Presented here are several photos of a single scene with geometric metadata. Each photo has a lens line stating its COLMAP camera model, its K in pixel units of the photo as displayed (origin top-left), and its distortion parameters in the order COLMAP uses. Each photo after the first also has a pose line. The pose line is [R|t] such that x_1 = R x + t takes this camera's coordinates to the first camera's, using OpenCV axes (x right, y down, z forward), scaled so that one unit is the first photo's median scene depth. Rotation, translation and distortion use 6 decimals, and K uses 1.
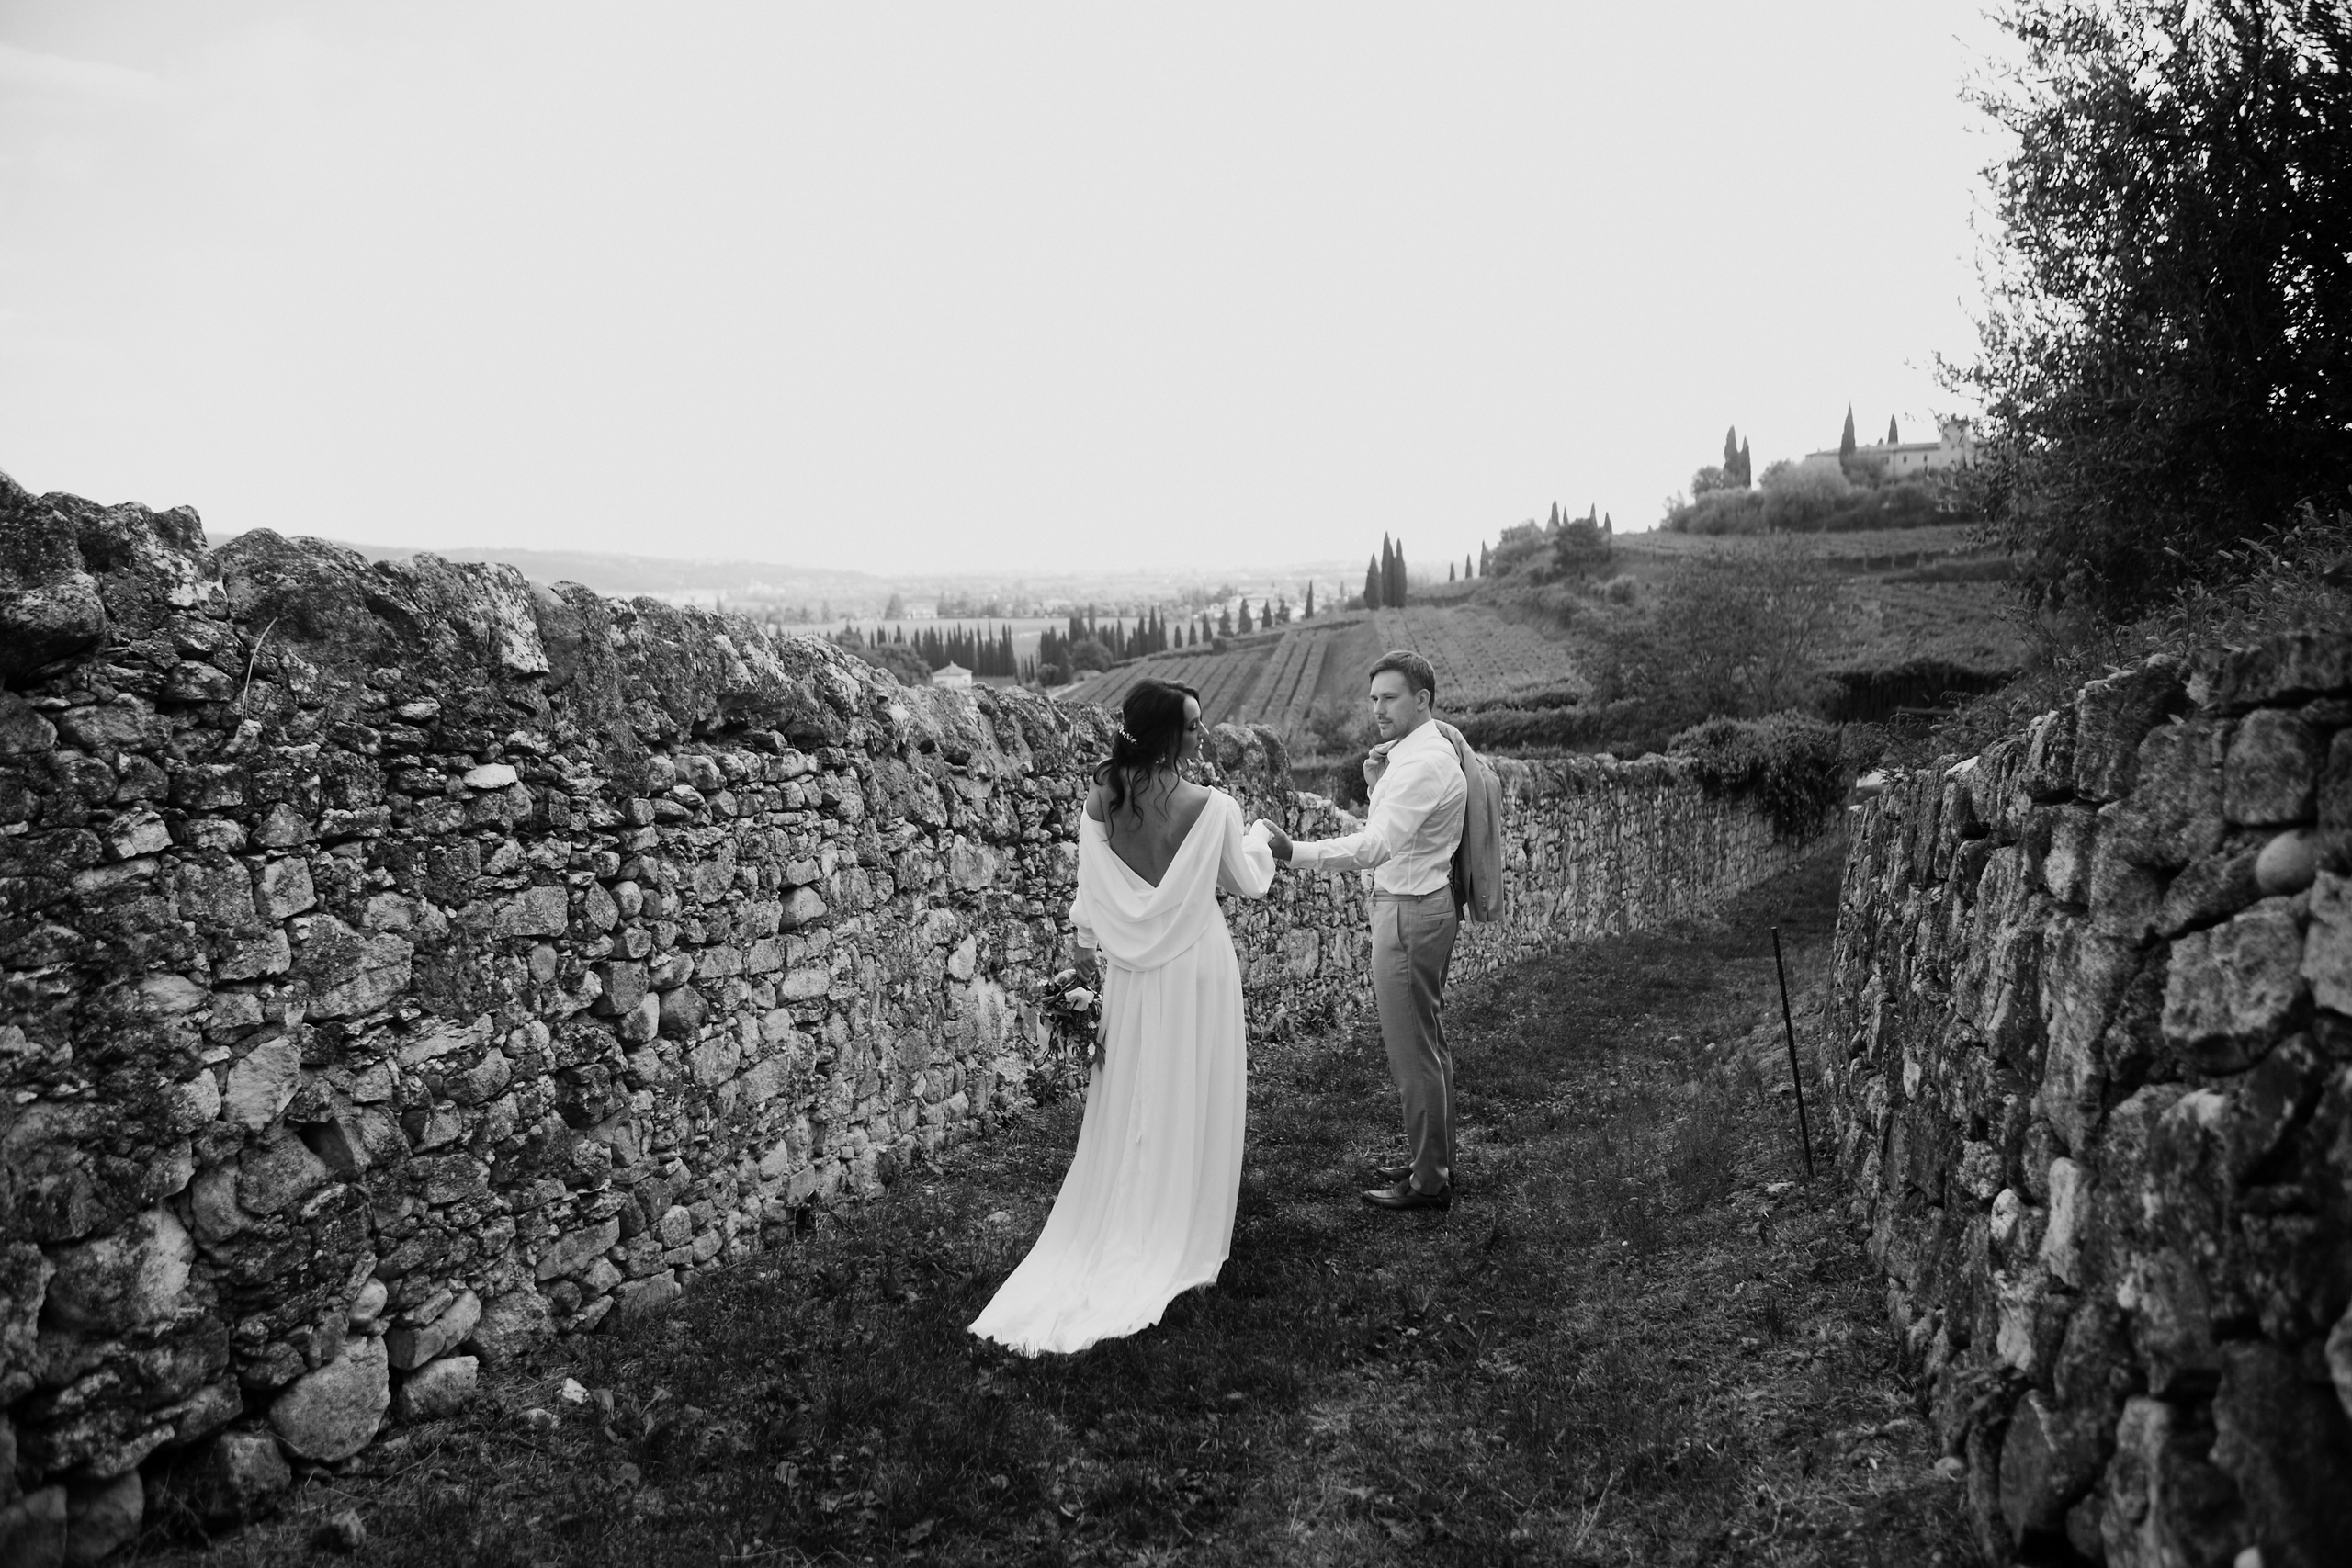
lens RADIAL K [[1632.6, 0, 1176.0], [0, 1632.6, 784.0], [0, 0, 1]] dist [-0.108383, 0.065483]
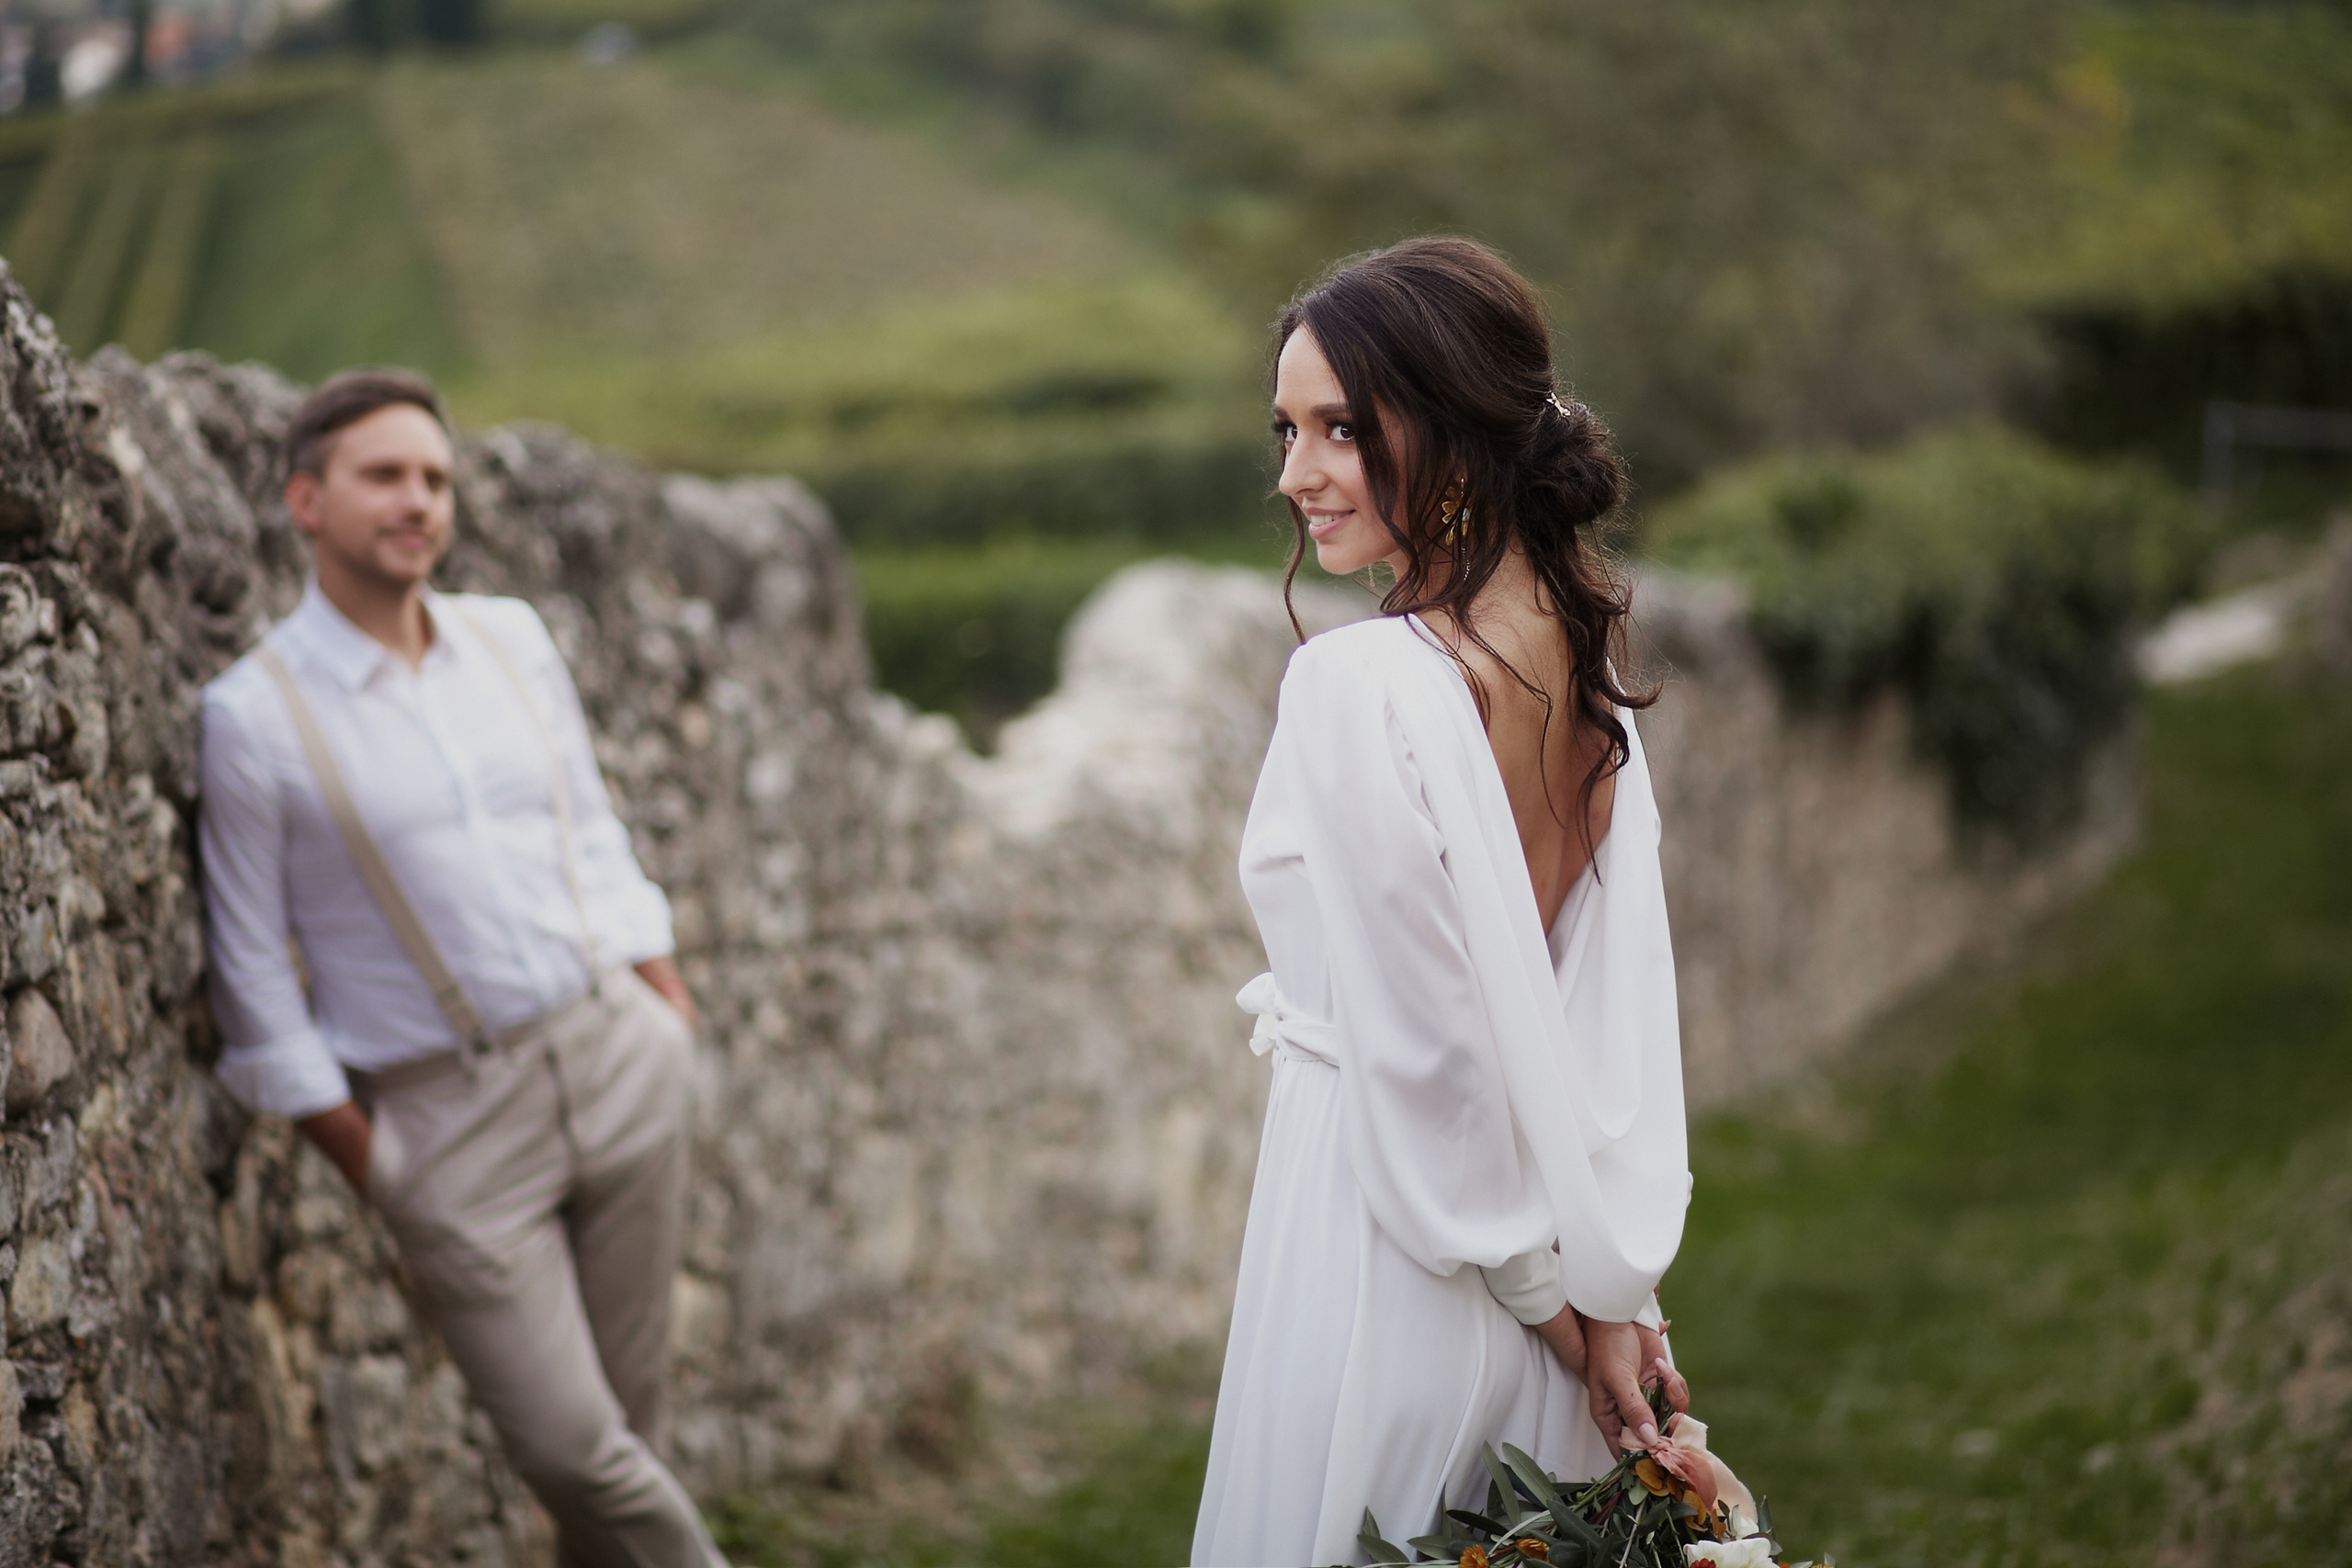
lens RADIAL K [[5843.3, 0, 1309.8], [0, 5843.3, 782.1], [0, 0, 1]] dist [-0.034539, -0.370082]
pose [[0.959746, -0.013726, 0.280533, -0.244035], [0.009081, 0.999799, 0.017851, 0.002345], [-0.280722, -0.014585, 0.959678, -0.157381]]
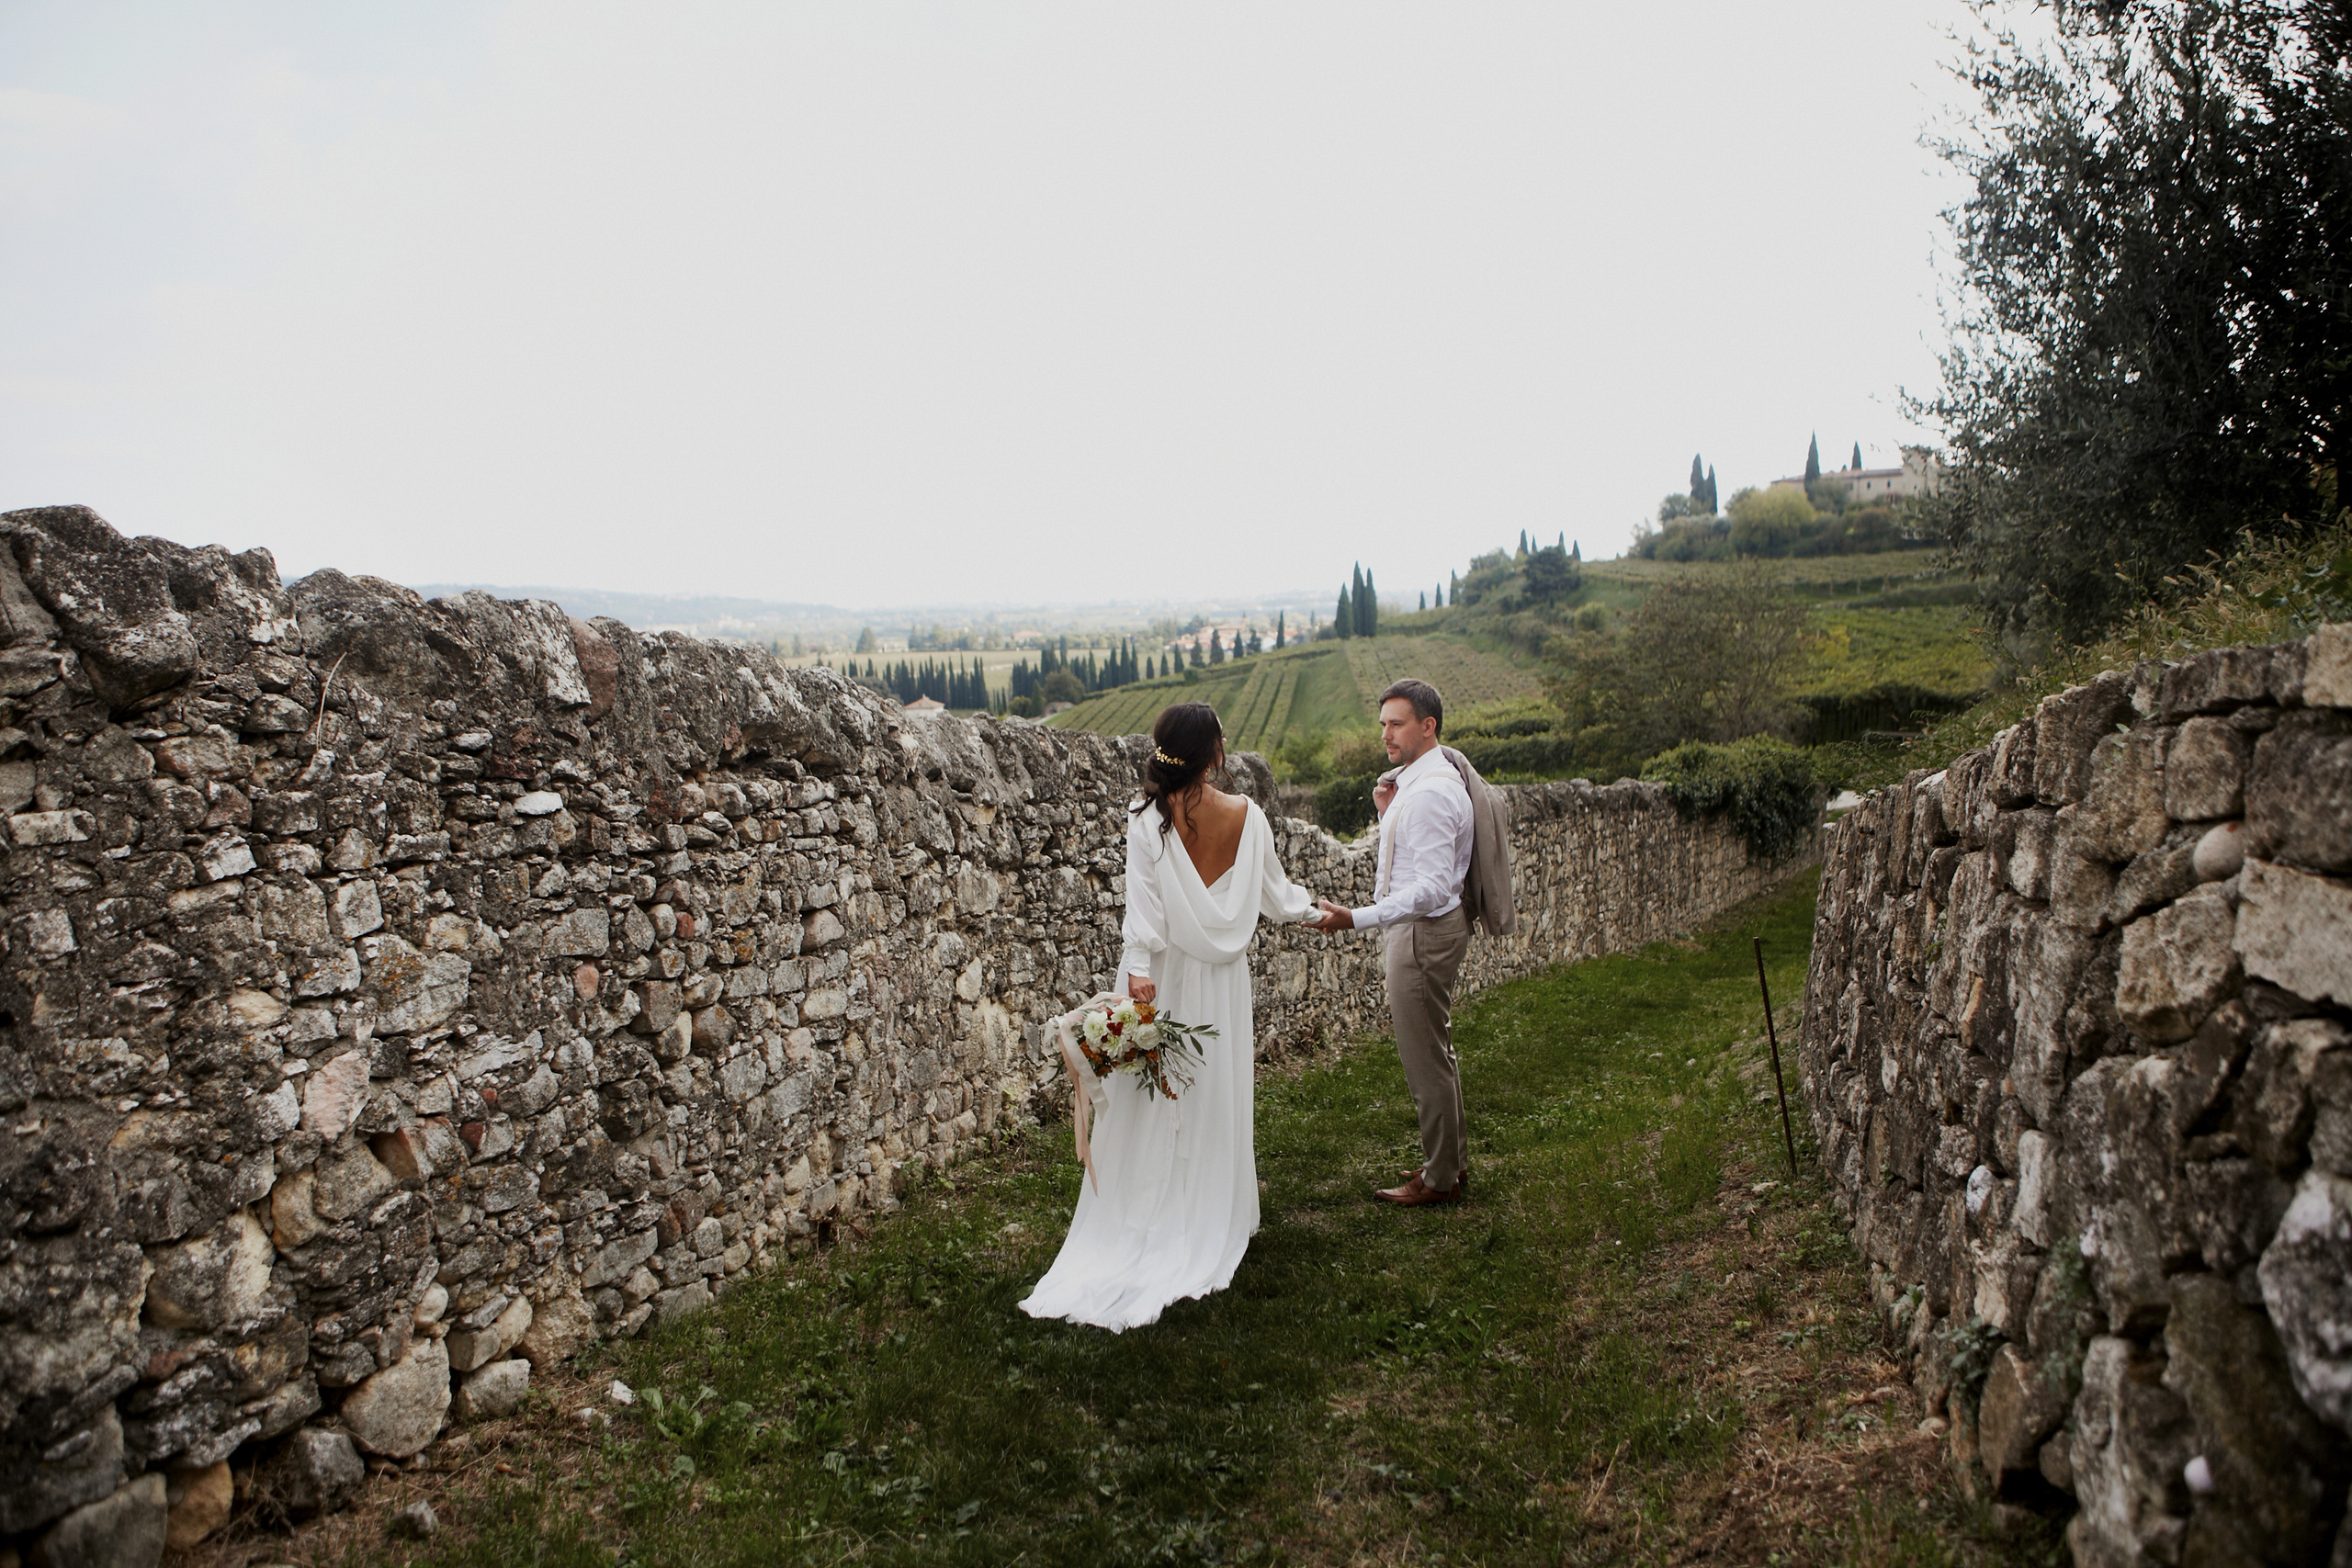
lens RADIAL K [[1632.6, 0, 1176.0], [0, 1632.6, 784.0], [0, 0, 1]] dist [-0.108383, 0.065483]
pose [[0.999812, -0.009711, 0.016804, -0.016354], [0.010028, 0.999772, -0.018856, 0.003817], [-0.016617, 0.019021, 0.999681, -0.031782]]
